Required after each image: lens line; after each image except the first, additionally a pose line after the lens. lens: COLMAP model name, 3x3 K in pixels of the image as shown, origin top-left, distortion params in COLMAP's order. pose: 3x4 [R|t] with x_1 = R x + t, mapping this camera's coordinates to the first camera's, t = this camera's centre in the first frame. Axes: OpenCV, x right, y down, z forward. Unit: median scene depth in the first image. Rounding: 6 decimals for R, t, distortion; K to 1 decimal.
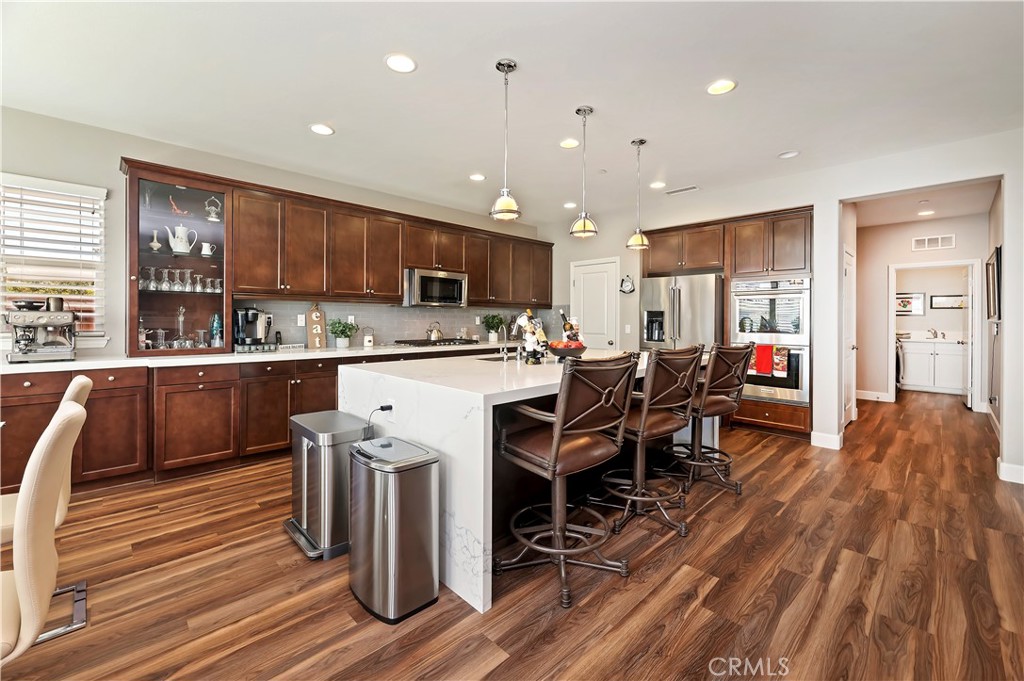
lens RADIAL K [[417.7, 0, 509.5], [0, 417.7, 321.4], [0, 0, 1]] dist [-0.004463, 0.000177]
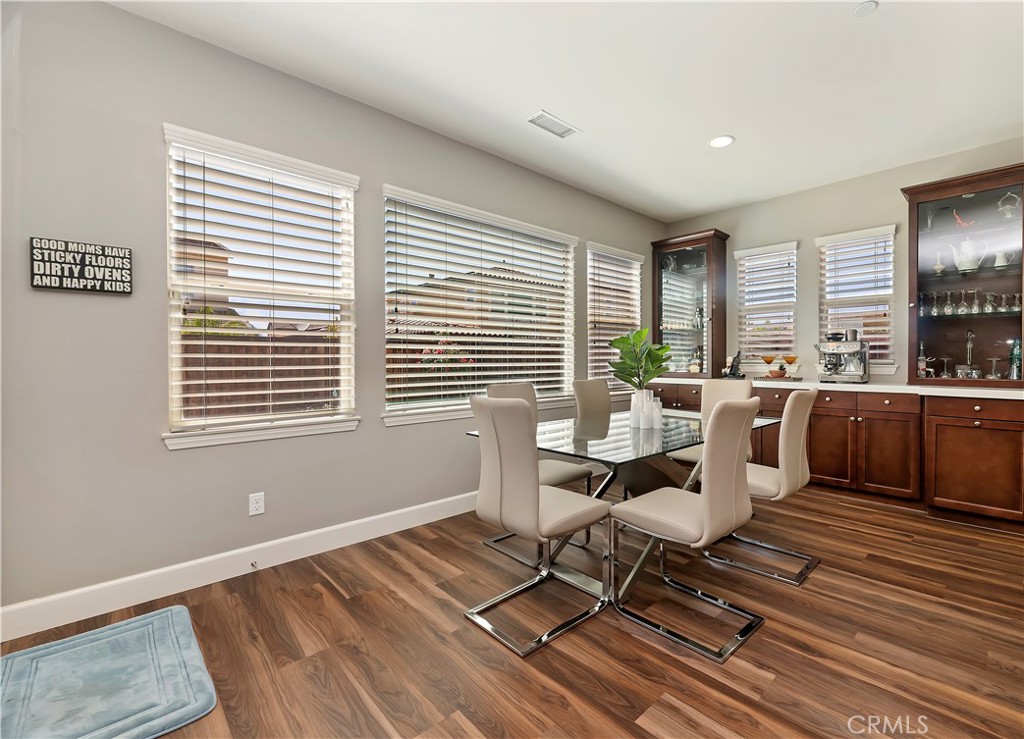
lens RADIAL K [[452.4, 0, 561.3], [0, 452.4, 364.5], [0, 0, 1]] dist [-0.004358, -0.000517]
pose [[0.022725, 0.005595, -0.999726, 0.158634], [-0.000127, 0.999984, 0.005594, 0.031627], [0.999742, 0.000000, 0.022726, 0.131206]]
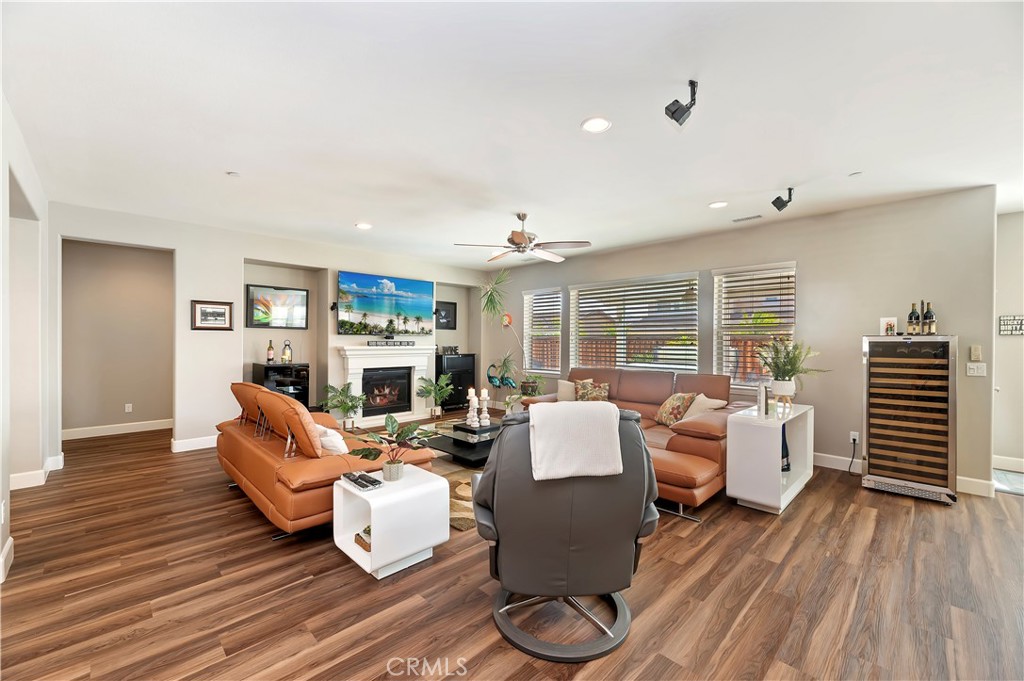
lens RADIAL K [[417.7, 0, 511.8], [0, 417.7, 340.9], [0, 0, 1]] dist [-0.004463, 0.000177]
pose [[-0.999920, -0.010533, -0.006972, 1.204822], [-0.010543, 0.999943, 0.001396, -0.030493], [0.006957, 0.001470, -0.999975, 0.840565]]
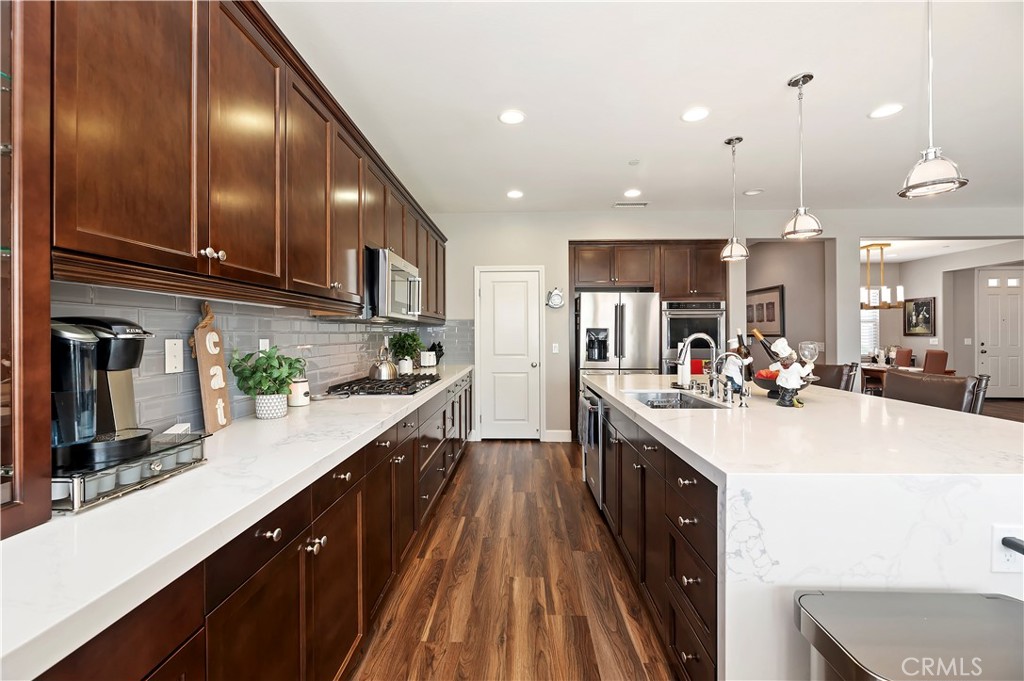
lens RADIAL K [[417.7, 0, 505.1], [0, 417.7, 335.8], [0, 0, 1]] dist [-0.004463, 0.000177]
pose [[0.724321, -0.010335, 0.689385, -0.721258], [0.009367, 0.999943, 0.005148, -0.024542], [-0.689399, 0.002729, 0.724377, 0.758408]]
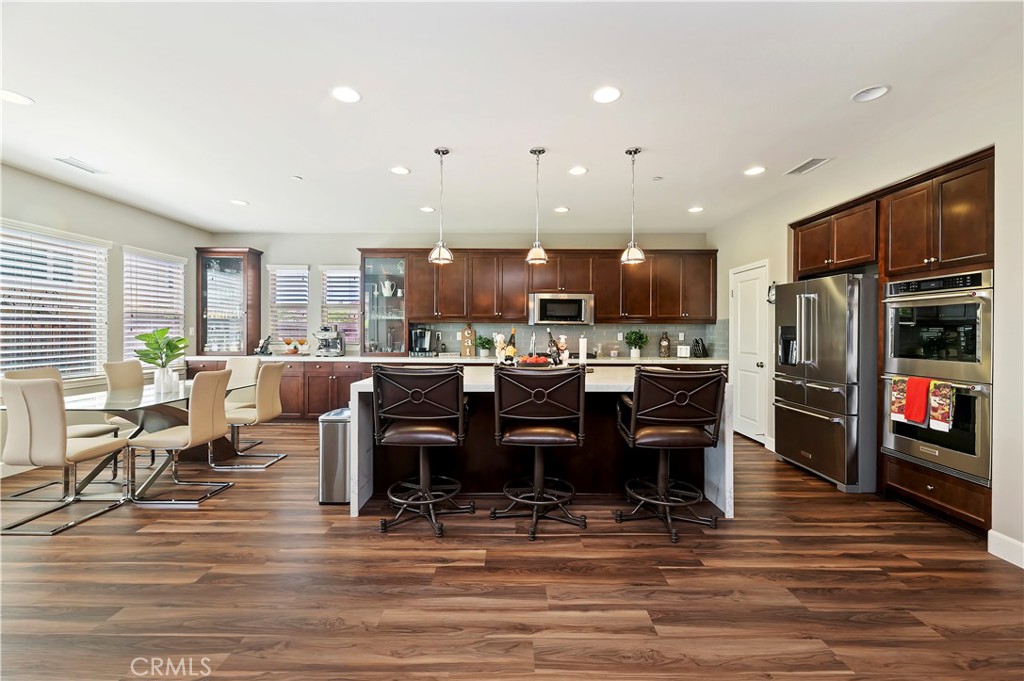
lens RADIAL K [[417.7, 0, 515.8], [0, 417.7, 332.3], [0, 0, 1]] dist [-0.004463, 0.000177]
pose [[0.722858, -0.000114, -0.690997, 0.841479], [-0.002660, 0.999992, -0.002947, -0.016000], [0.690992, 0.003968, 0.722852, 0.136127]]
